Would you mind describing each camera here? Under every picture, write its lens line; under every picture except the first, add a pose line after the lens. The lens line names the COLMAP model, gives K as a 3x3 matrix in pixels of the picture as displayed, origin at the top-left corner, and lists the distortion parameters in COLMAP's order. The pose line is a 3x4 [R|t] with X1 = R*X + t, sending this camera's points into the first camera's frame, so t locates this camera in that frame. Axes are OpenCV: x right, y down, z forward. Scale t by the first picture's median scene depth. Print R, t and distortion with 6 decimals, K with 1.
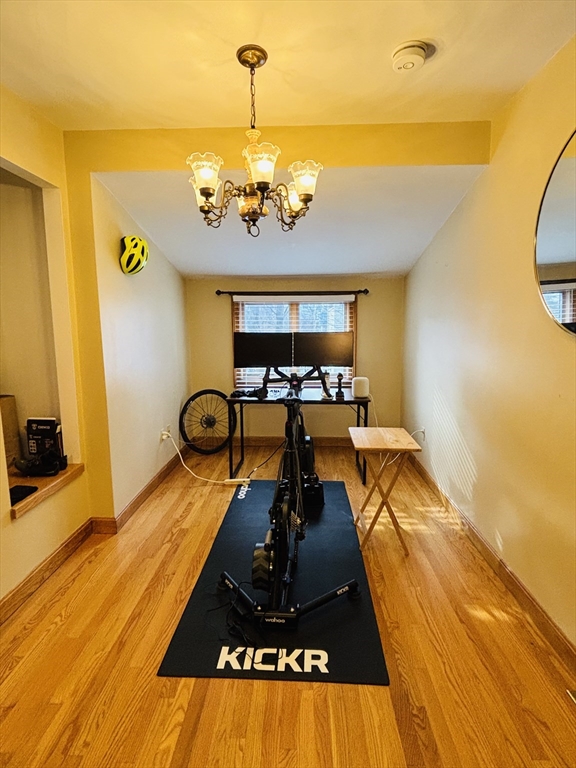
lens RADIAL K [[406.5, 0, 288.0], [0, 406.5, 384.0], [0, 0, 1]] dist [0.013039, -0.002287]
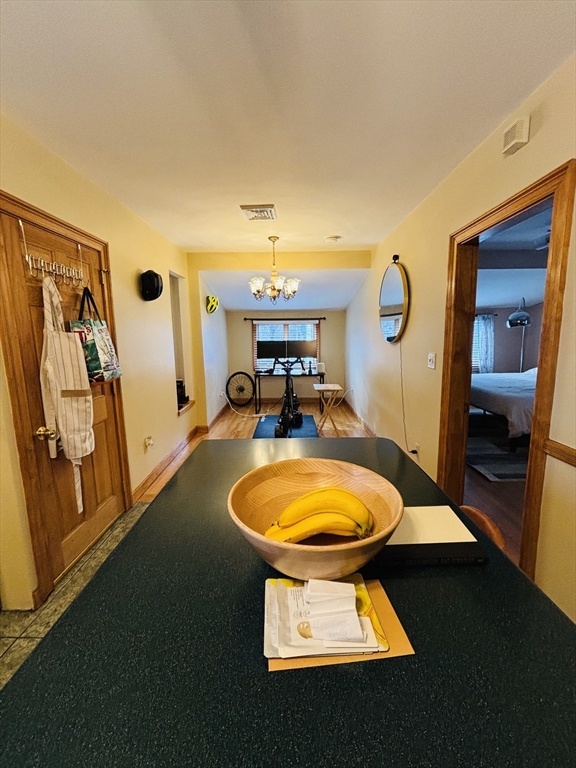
lens RADIAL K [[310.4, 0, 290.7], [0, 310.4, 382.5], [0, 0, 1]] dist [-0.000669, -0.000048]
pose [[0.998978, -0.010264, 0.044029, -0.036816], [0.009893, 0.999914, 0.008626, 0.065182], [-0.044114, -0.008181, 0.998993, -0.520860]]
